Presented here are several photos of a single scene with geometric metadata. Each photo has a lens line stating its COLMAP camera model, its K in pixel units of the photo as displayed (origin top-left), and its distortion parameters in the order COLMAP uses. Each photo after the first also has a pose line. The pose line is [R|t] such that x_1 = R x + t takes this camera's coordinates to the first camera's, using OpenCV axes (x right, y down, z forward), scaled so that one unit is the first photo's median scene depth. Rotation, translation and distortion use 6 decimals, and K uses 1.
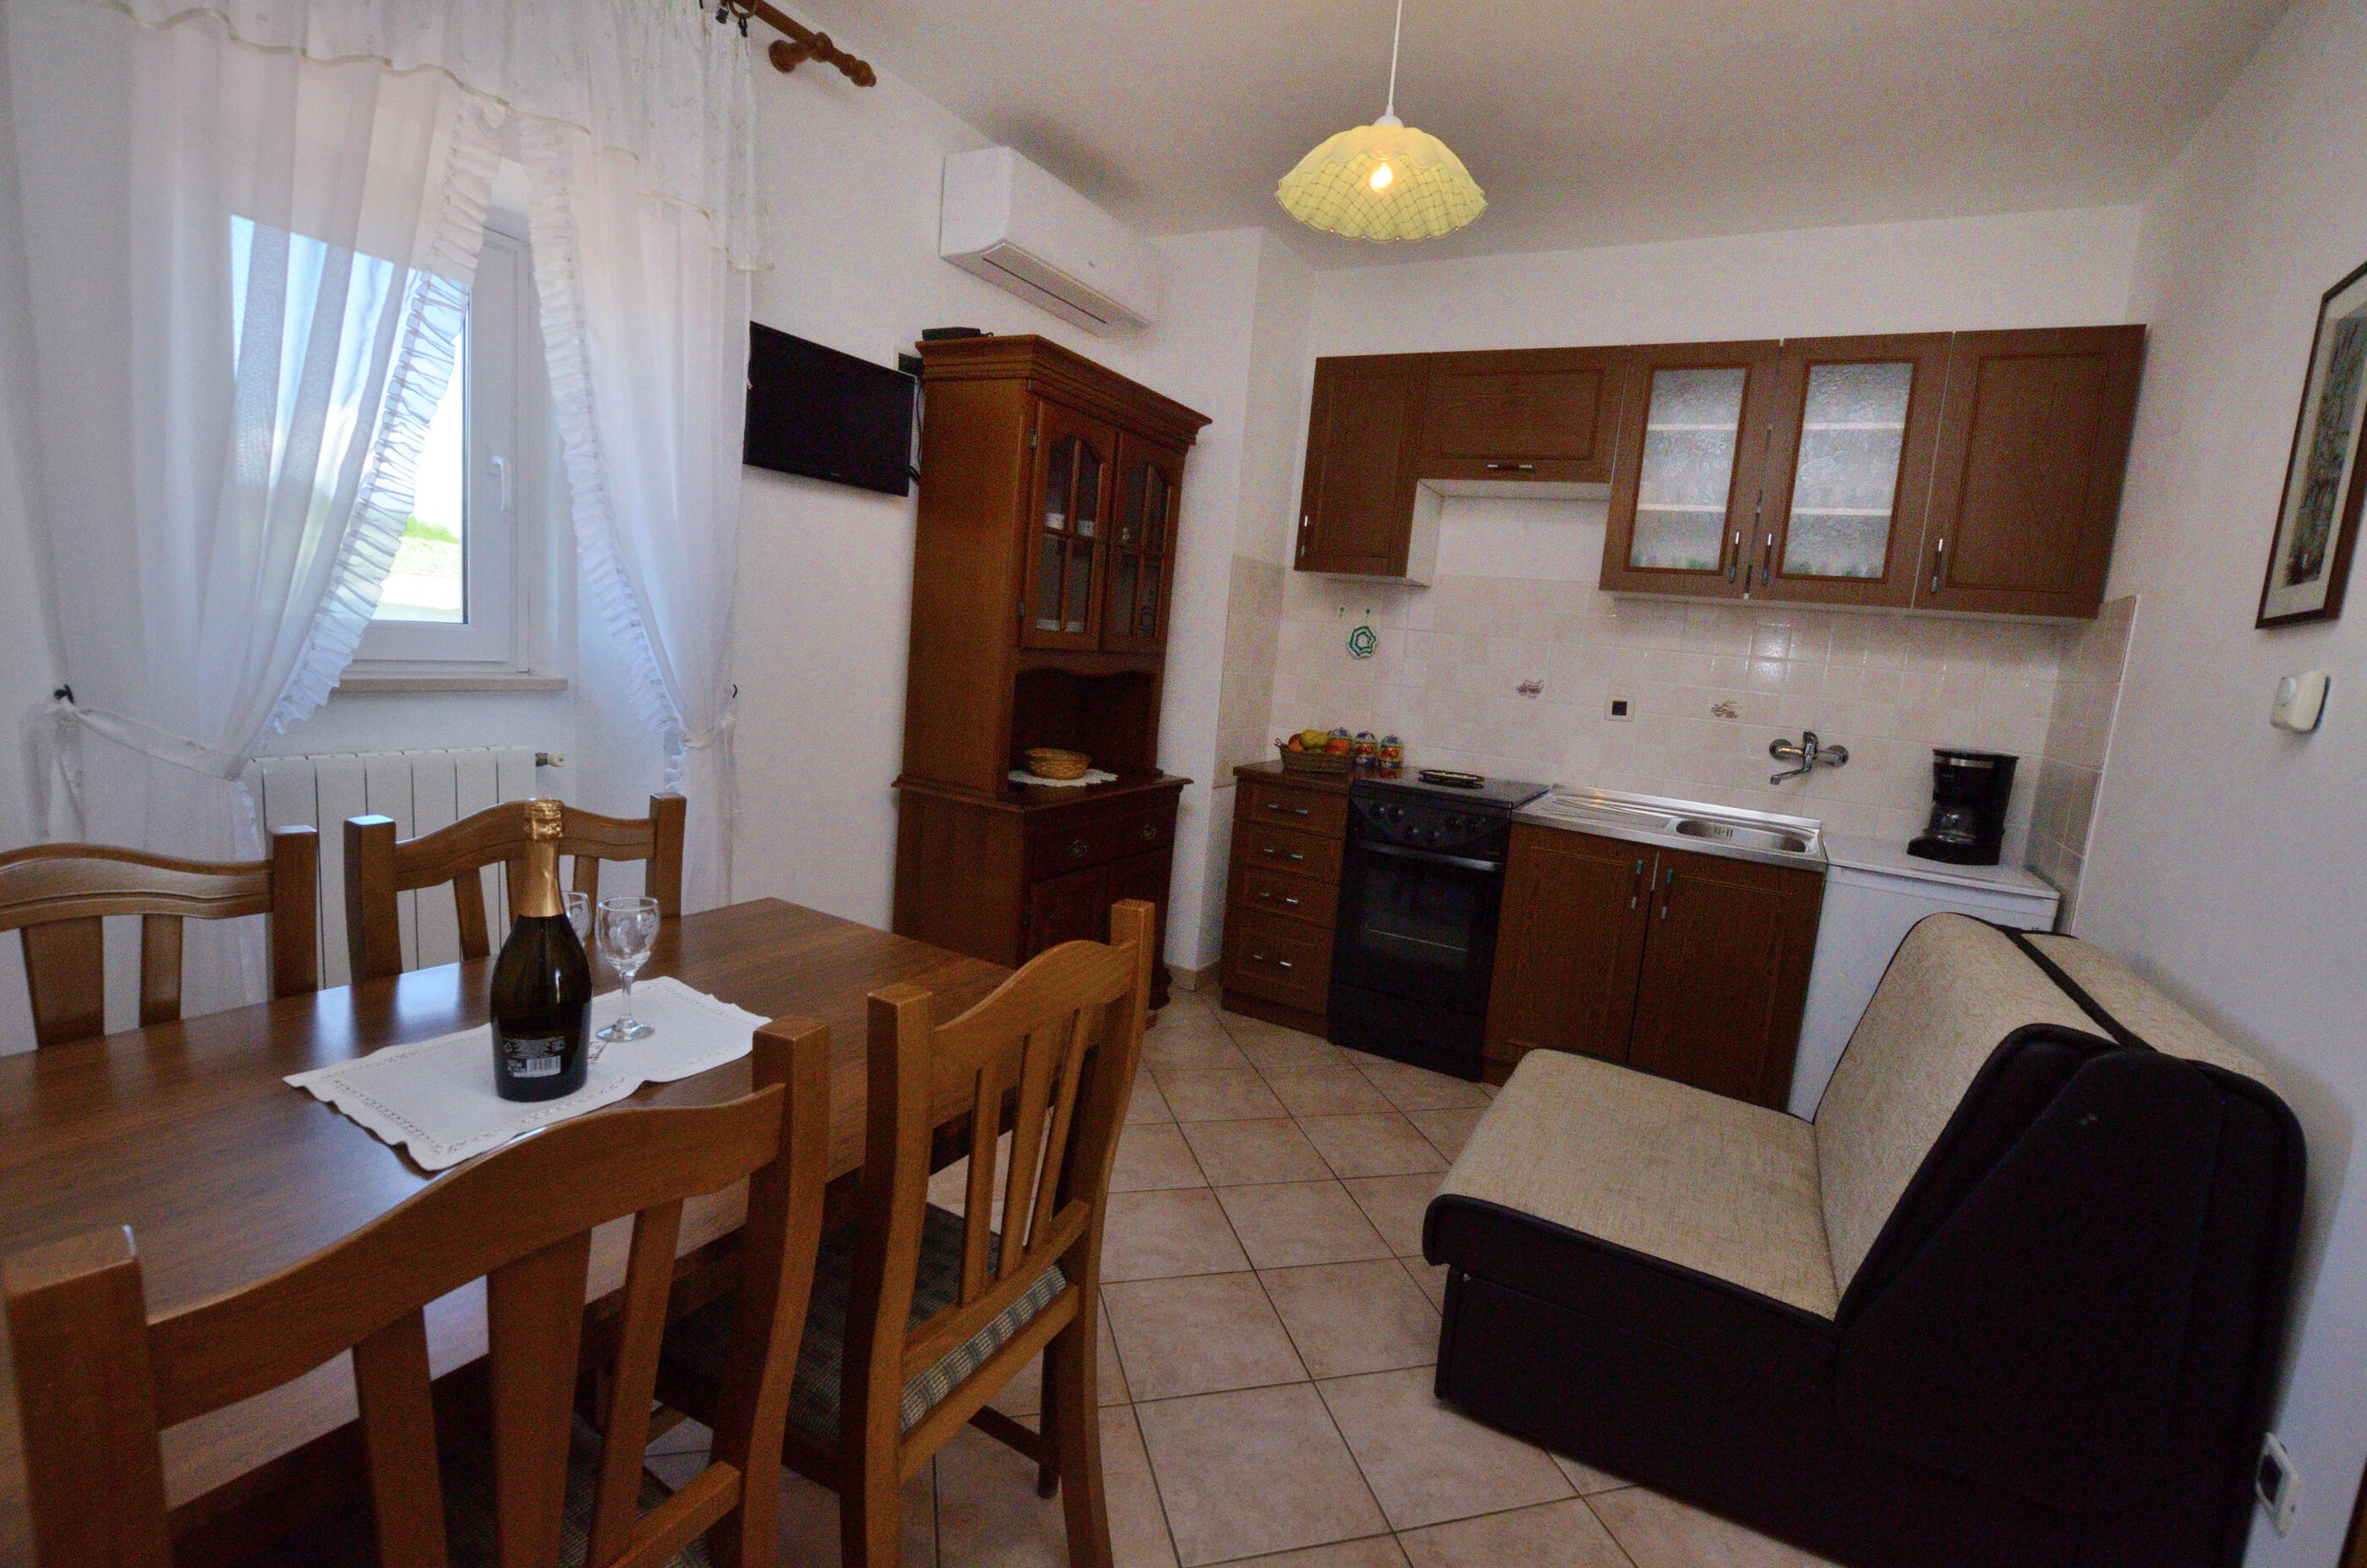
lens RADIAL K [[1055.7, 0, 1220.3], [0, 1055.7, 778.2], [0, 0, 1]] dist [-0.019559, 0.000885]
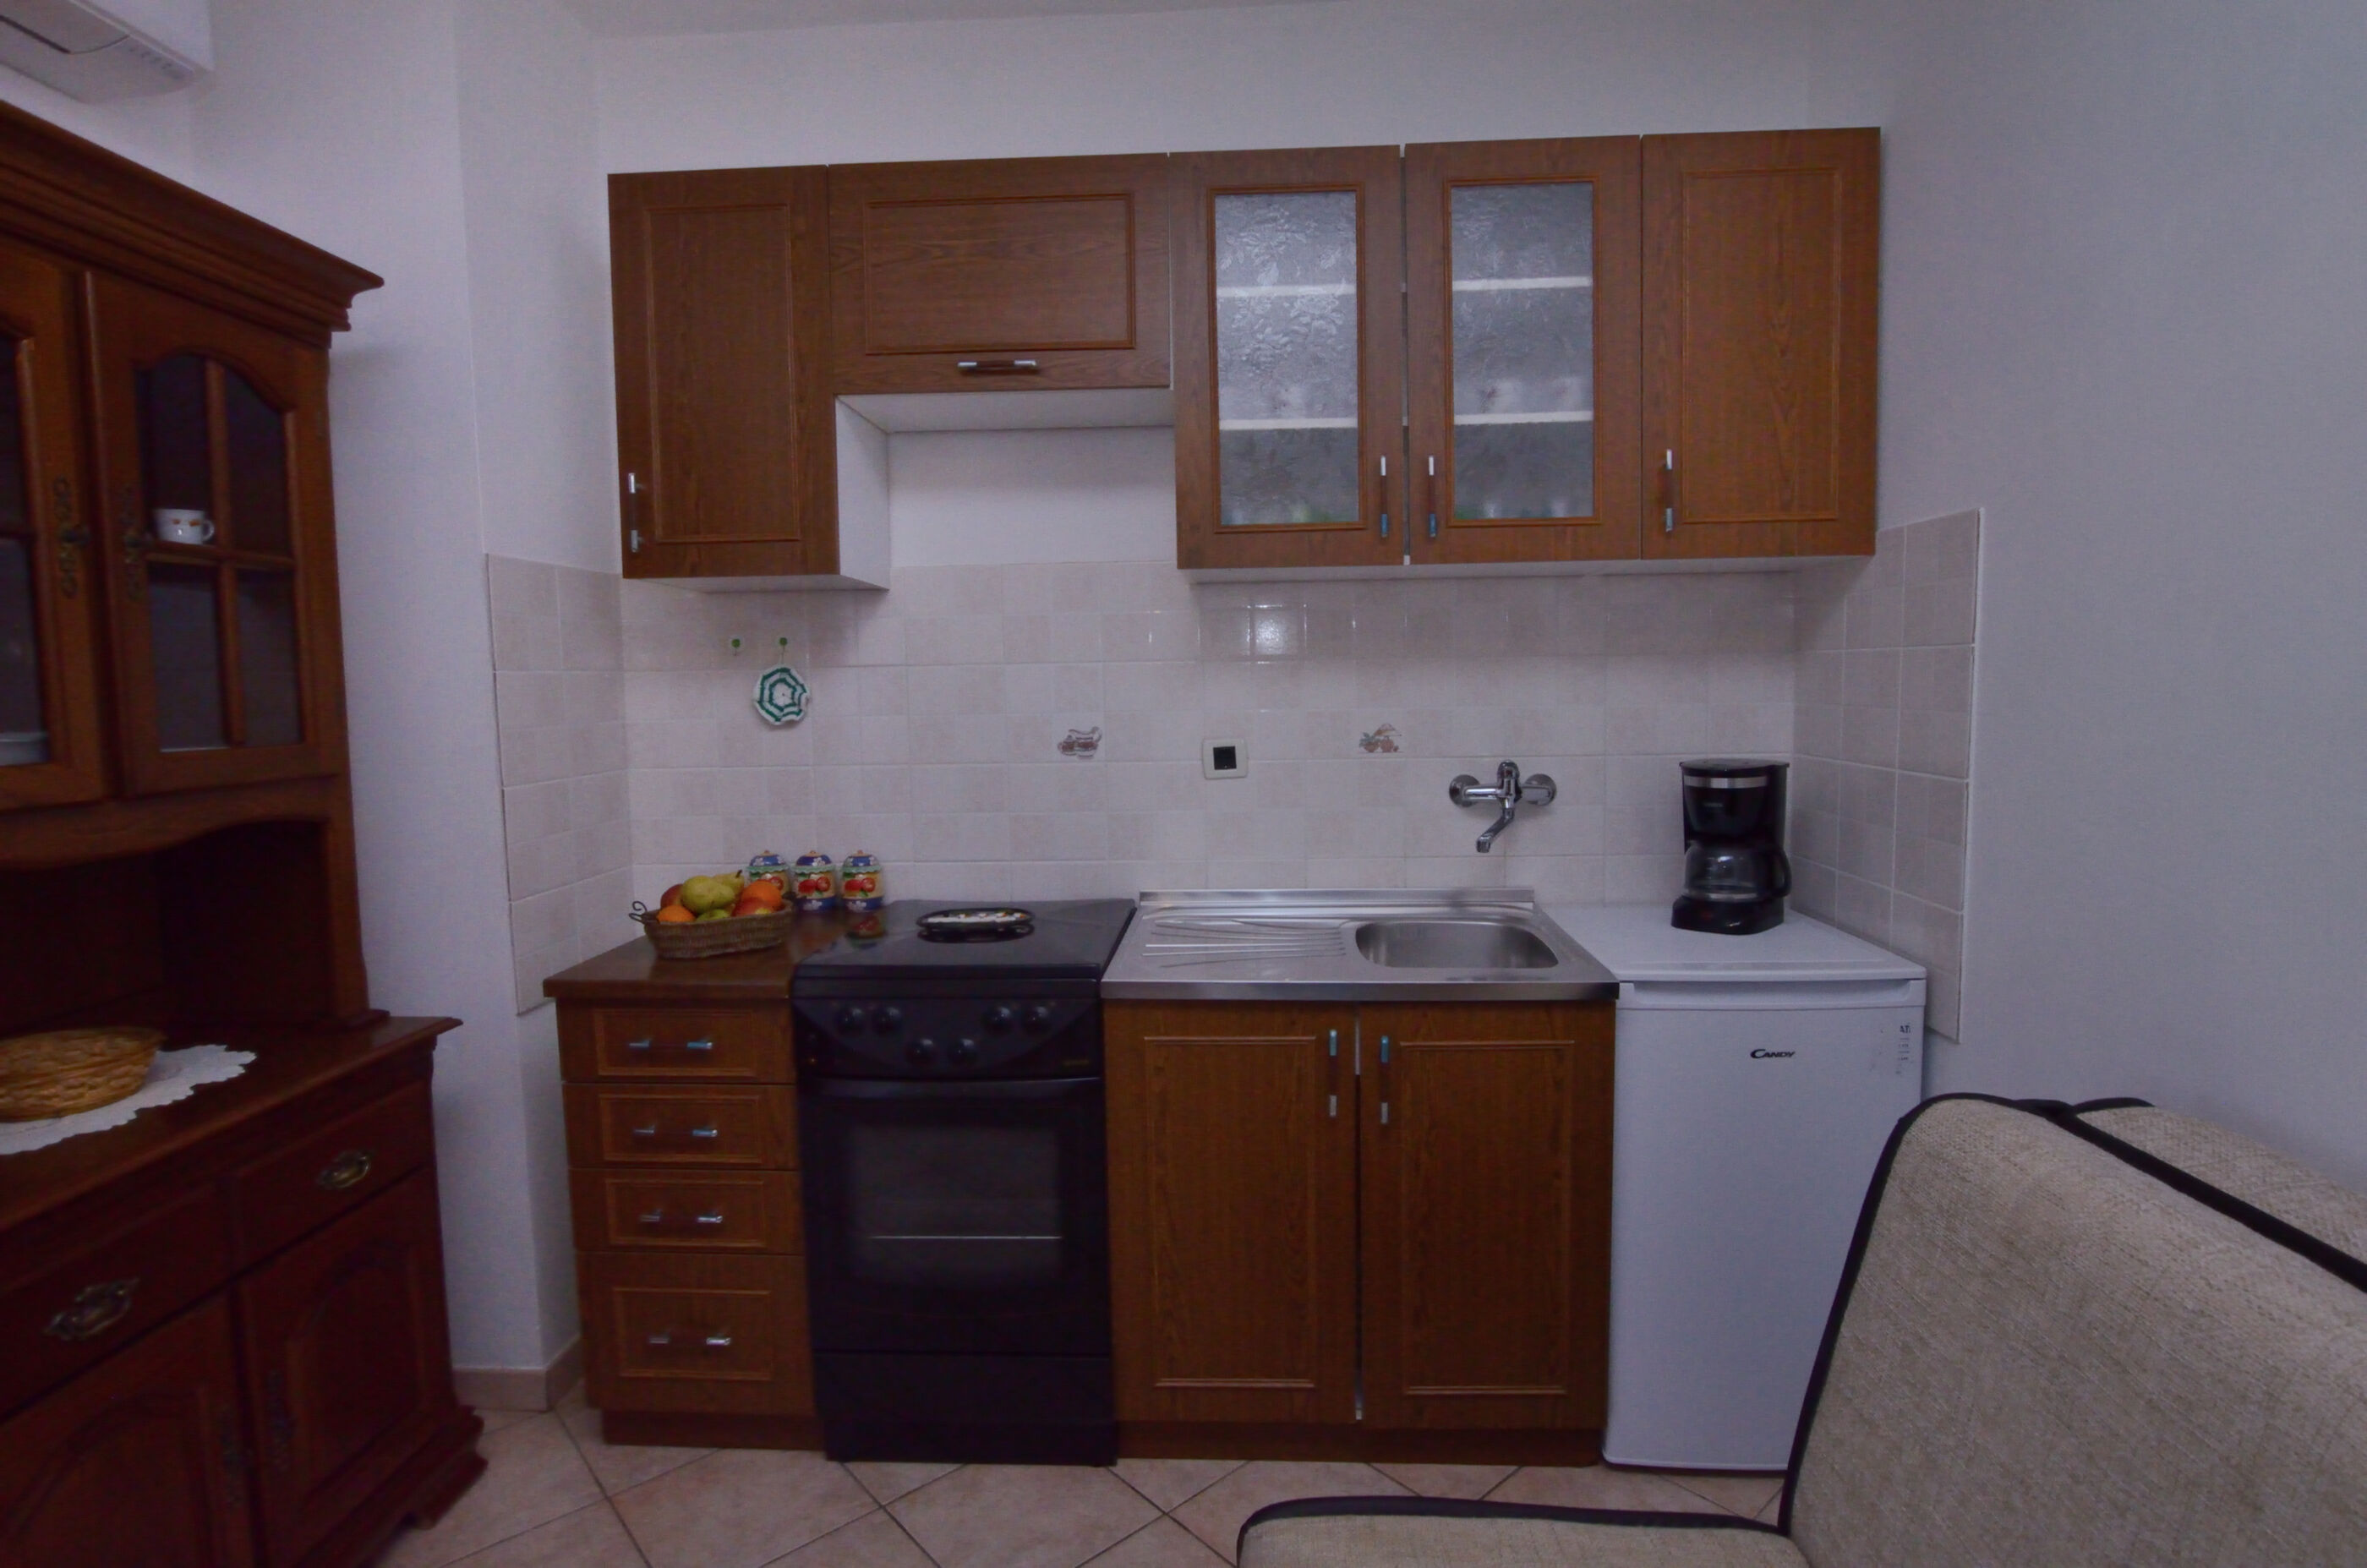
lens RADIAL K [[1209.0, 0, 1200.8], [0, 1209.0, 781.9], [0, 0, 1]] dist [-0.027965, 0.000599]
pose [[0.900022, -0.139348, 0.412967, 0.075359], [0.152245, 0.988341, 0.001694, -0.059755], [-0.408389, 0.061348, 0.910744, 0.382245]]
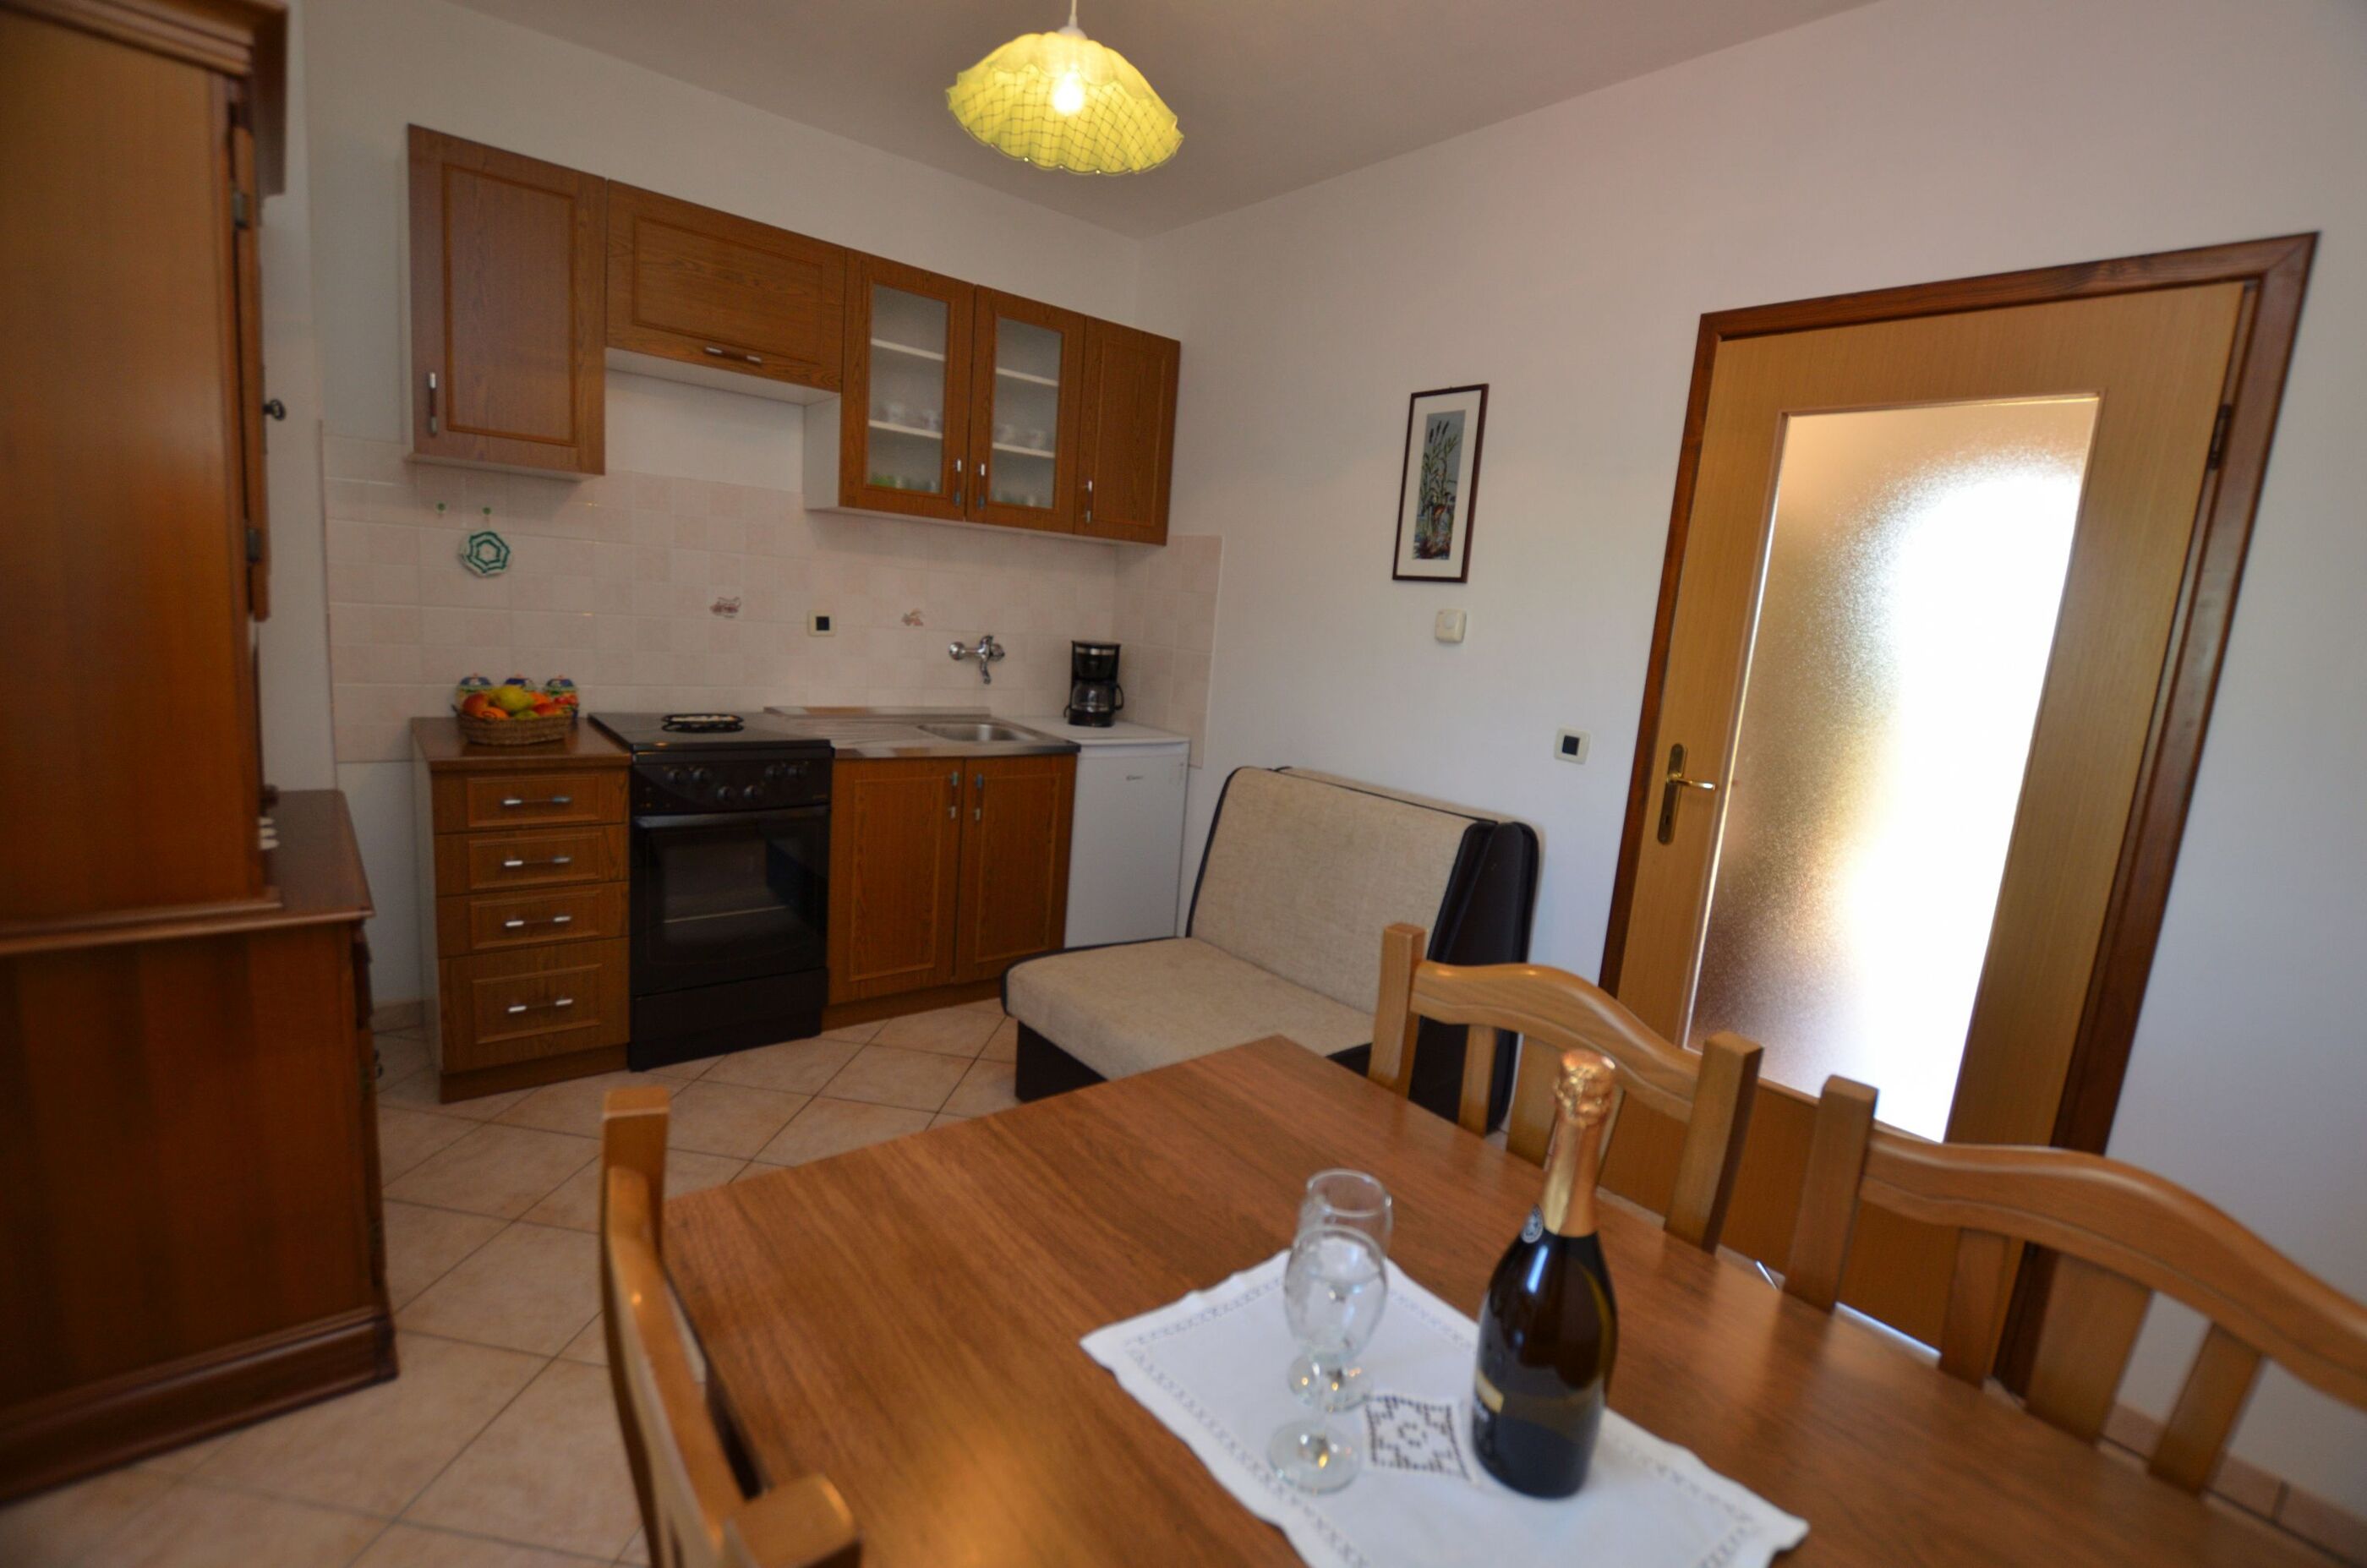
lens RADIAL K [[1036.5, 0, 1217.1], [0, 1036.5, 782.2], [0, 0, 1]] dist [-0.036258, 0.001446]
pose [[0.363173, -0.214623, 0.906665, -0.417684], [0.070830, 0.976651, 0.202819, -0.096624], [-0.929025, -0.009439, 0.369895, 0.320558]]
